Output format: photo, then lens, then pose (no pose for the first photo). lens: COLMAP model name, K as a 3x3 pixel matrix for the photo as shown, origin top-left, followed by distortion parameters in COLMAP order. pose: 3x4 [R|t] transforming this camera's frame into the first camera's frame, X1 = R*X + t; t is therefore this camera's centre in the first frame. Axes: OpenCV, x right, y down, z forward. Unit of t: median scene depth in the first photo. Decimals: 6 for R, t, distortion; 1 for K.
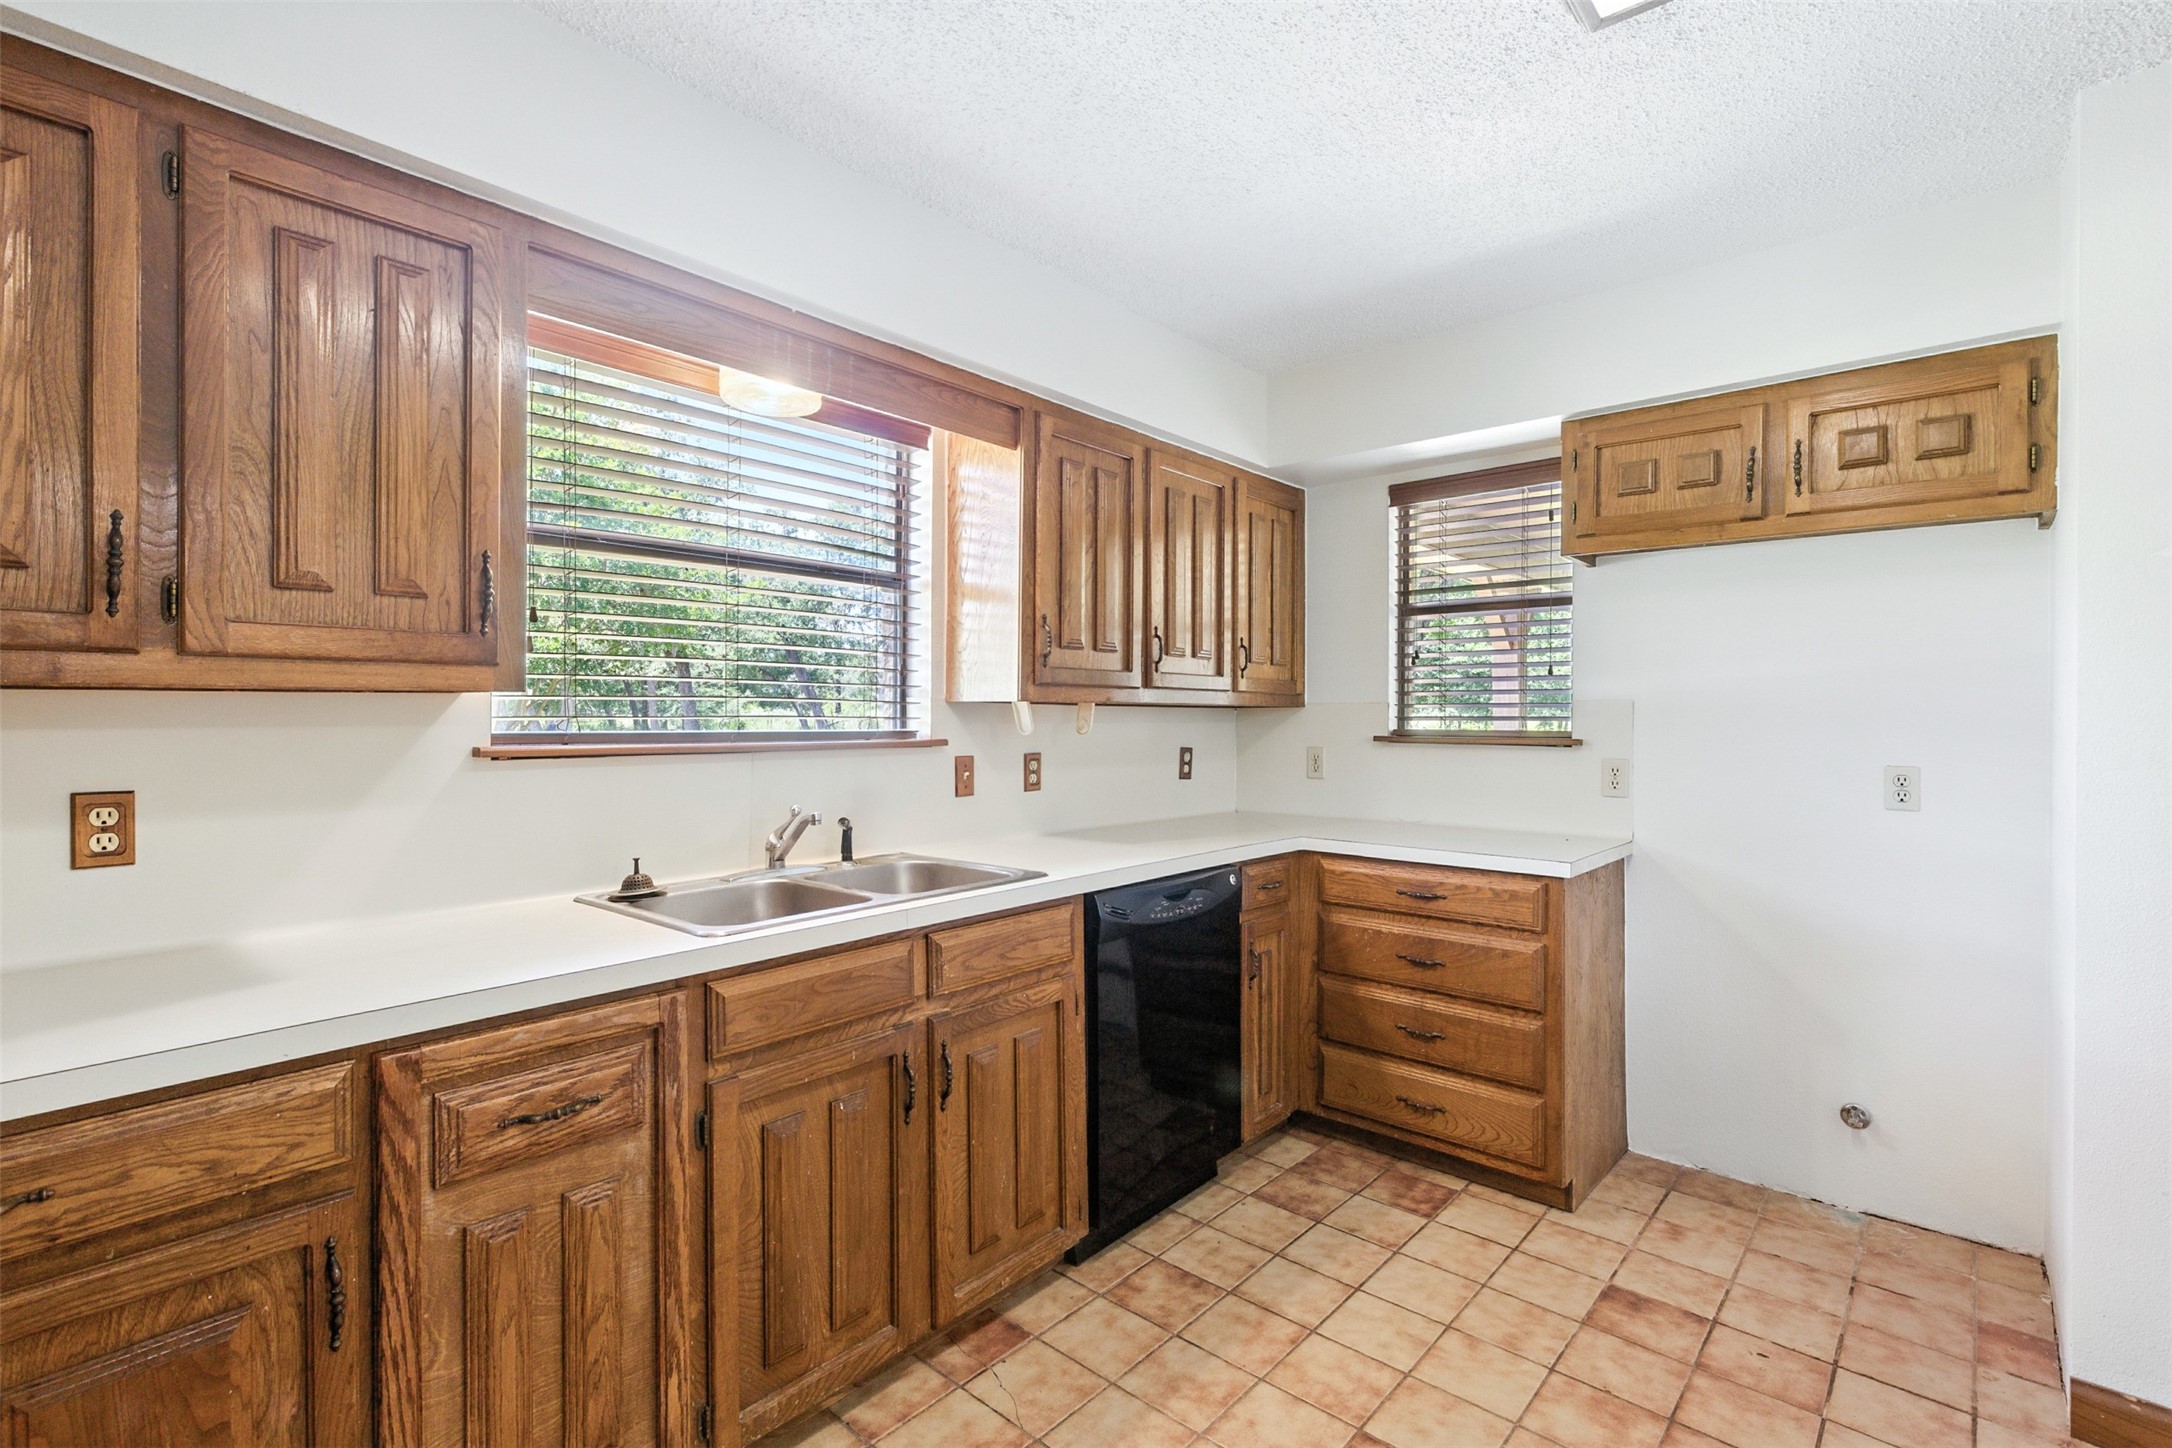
lens RADIAL K [[994.7, 0, 1079.0], [0, 994.7, 723.0], [0, 0, 1]] dist [0.000940, 0.000543]
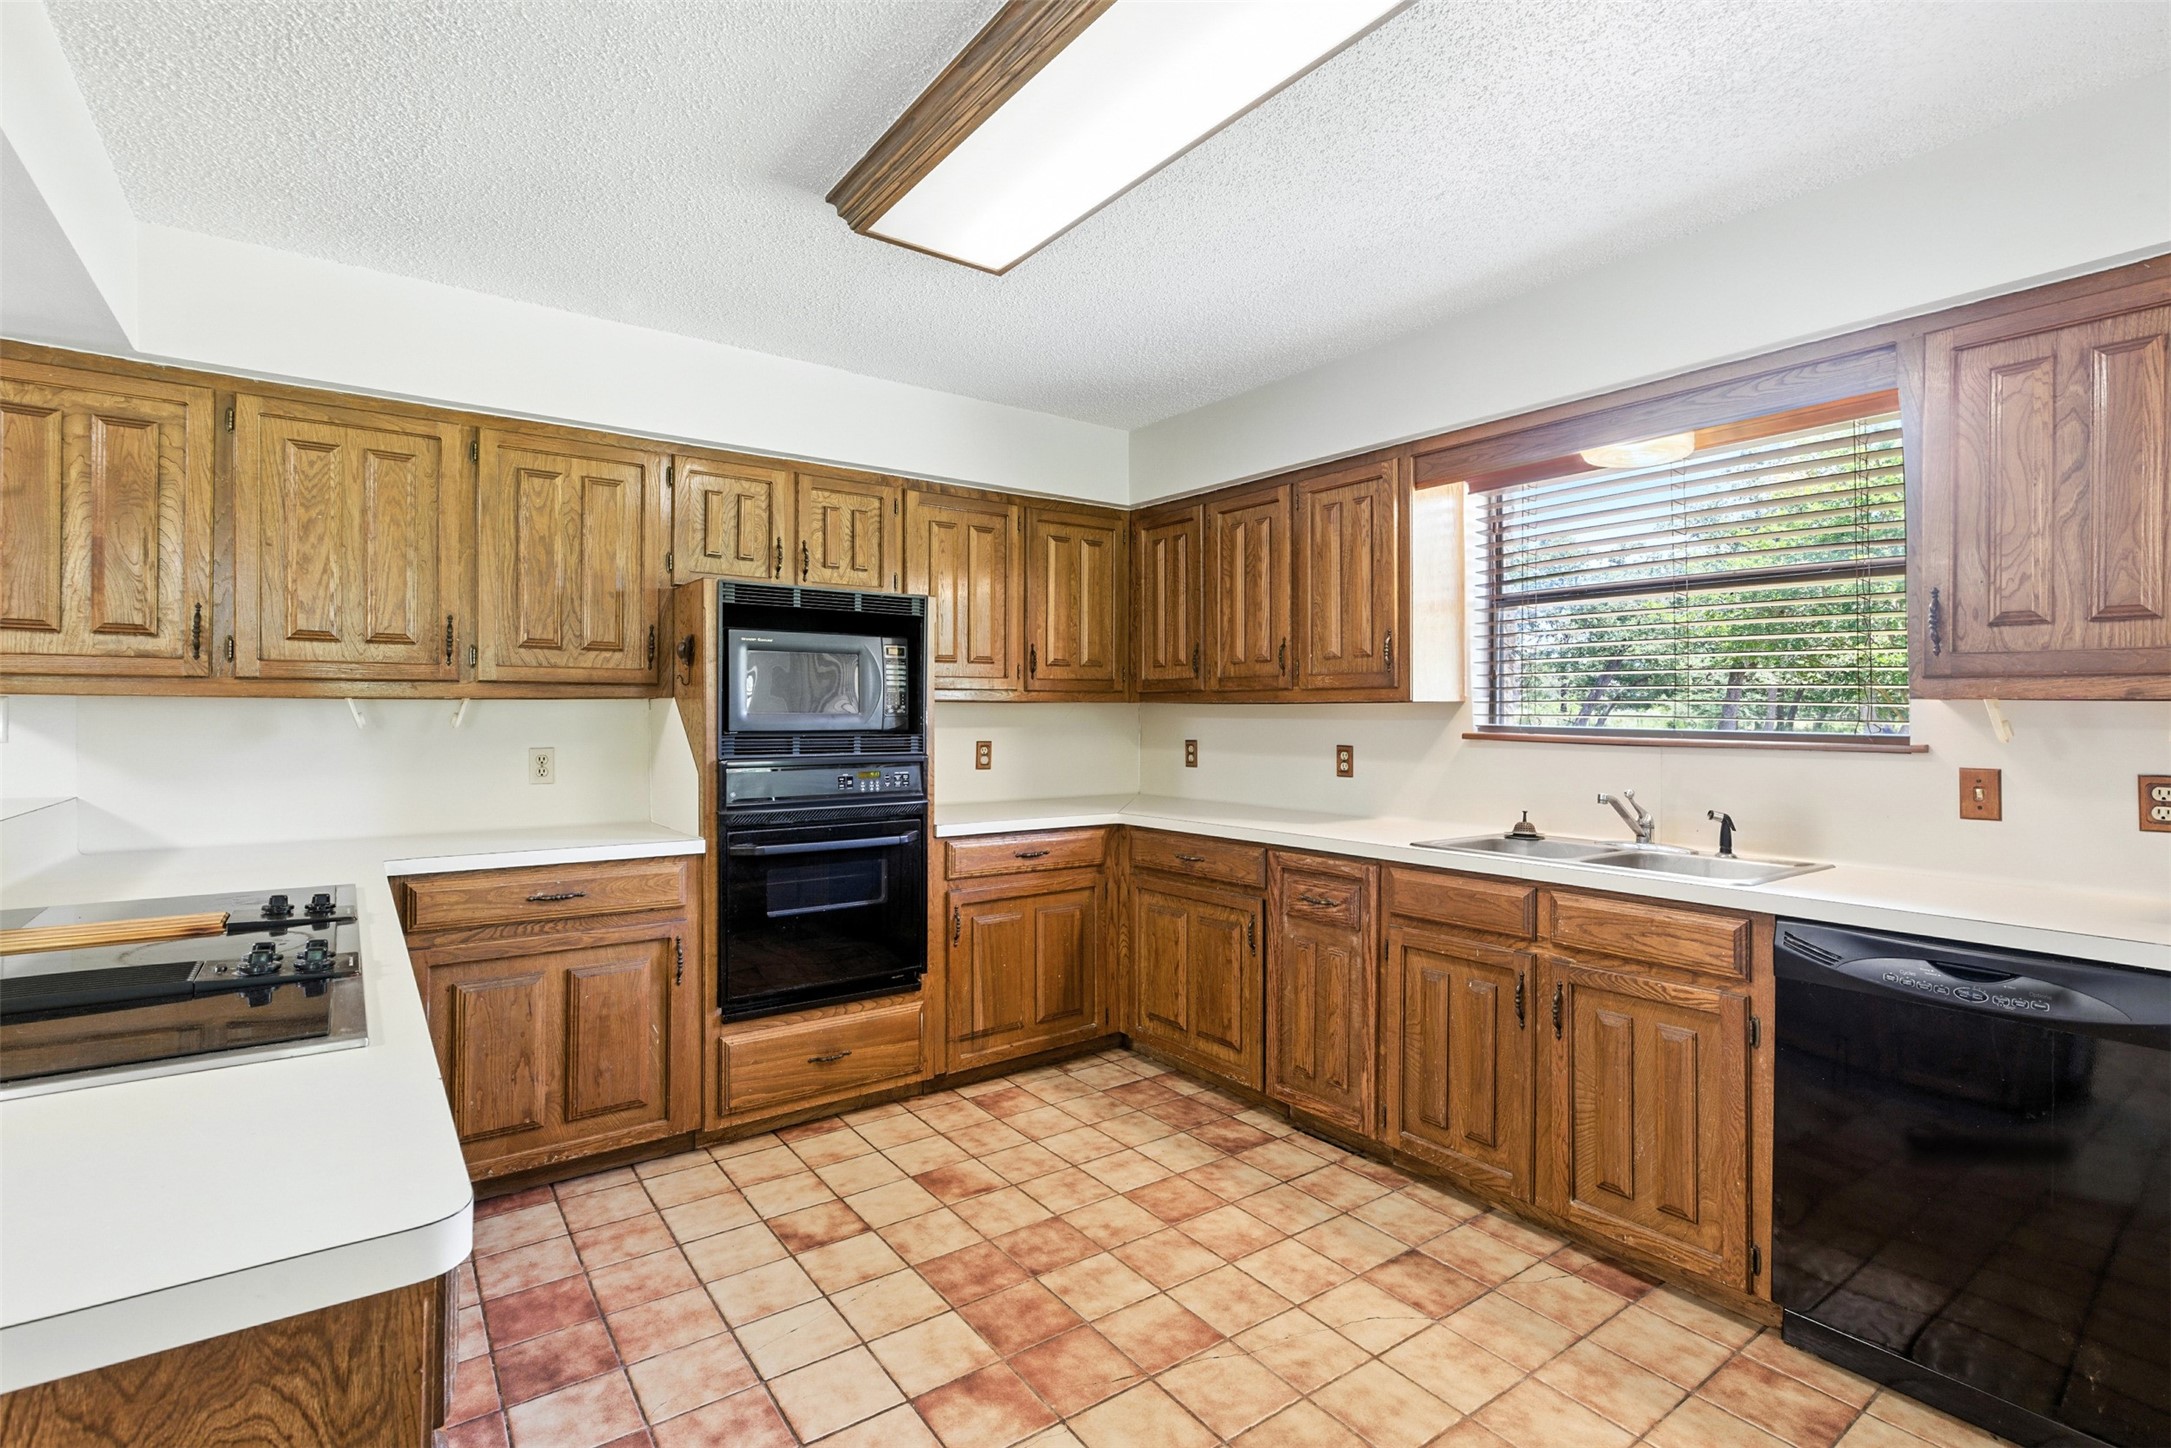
lens RADIAL K [[994.3, 0, 1078.2], [0, 994.3, 711.7], [0, 0, 1]] dist [0.000940, 0.000543]
pose [[-0.207290, -0.003437, -0.978273, 1.186670], [-0.015170, 0.999885, -0.000299, -0.002199], [0.978162, 0.014778, -0.207319, 0.674048]]
